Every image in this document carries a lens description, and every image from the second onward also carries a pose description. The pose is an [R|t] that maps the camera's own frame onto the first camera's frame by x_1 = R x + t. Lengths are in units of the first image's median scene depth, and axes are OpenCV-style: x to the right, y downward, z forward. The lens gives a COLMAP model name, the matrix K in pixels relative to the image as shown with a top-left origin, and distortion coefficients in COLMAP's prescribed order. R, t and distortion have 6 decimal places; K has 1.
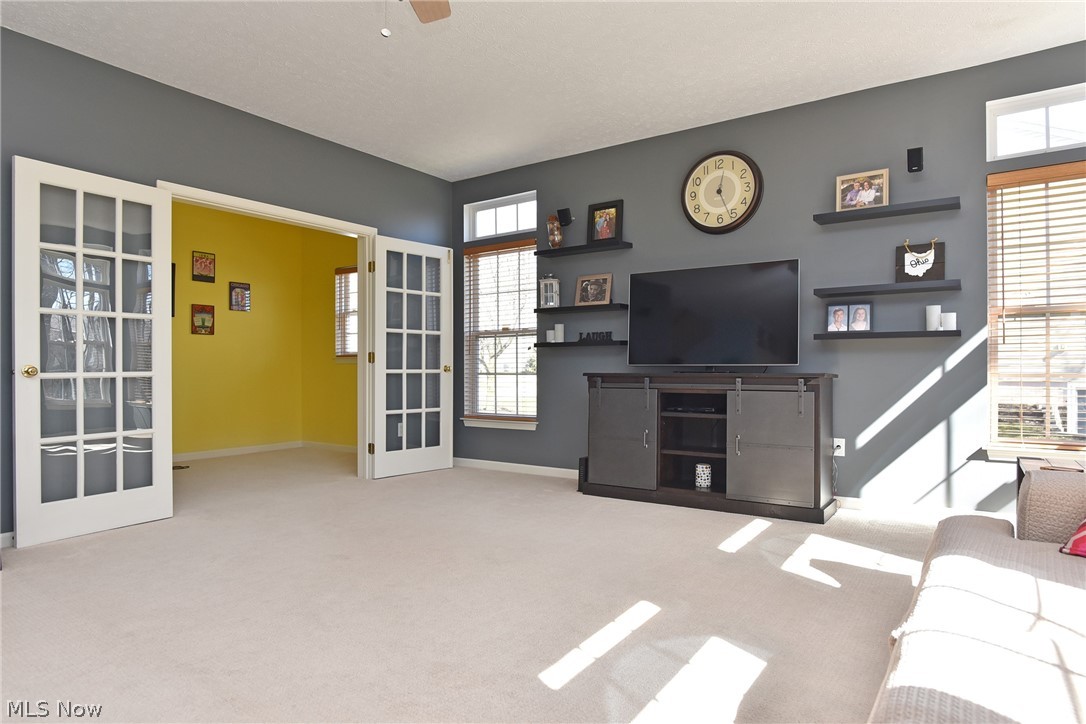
lens RADIAL K [[627.3, 0, 538.4], [0, 627.3, 365.9], [0, 0, 1]] dist [-0.033757, 0.013240]
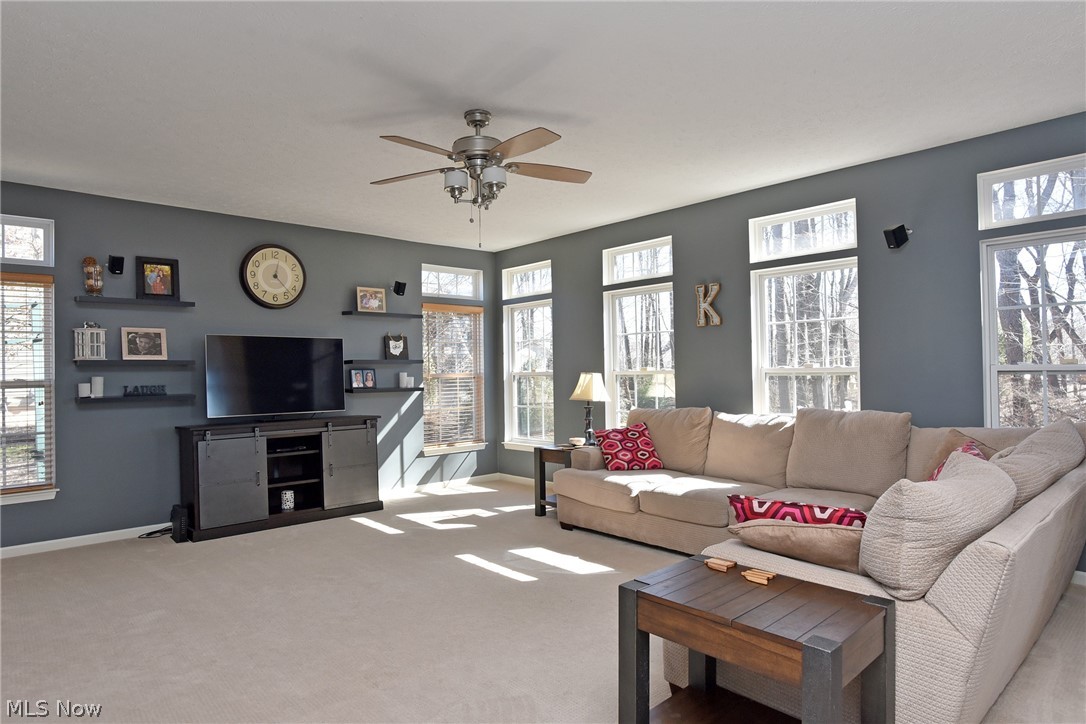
lens RADIAL K [[640.5, 0, 520.6], [0, 640.5, 362.2], [0, 0, 1]] dist [0.001373, 0.000052]
pose [[0.239957, 0.010983, 0.970721, -0.875204], [0.009813, 0.999857, -0.013738, -0.082870], [-0.970734, 0.012822, 0.239815, 0.206603]]
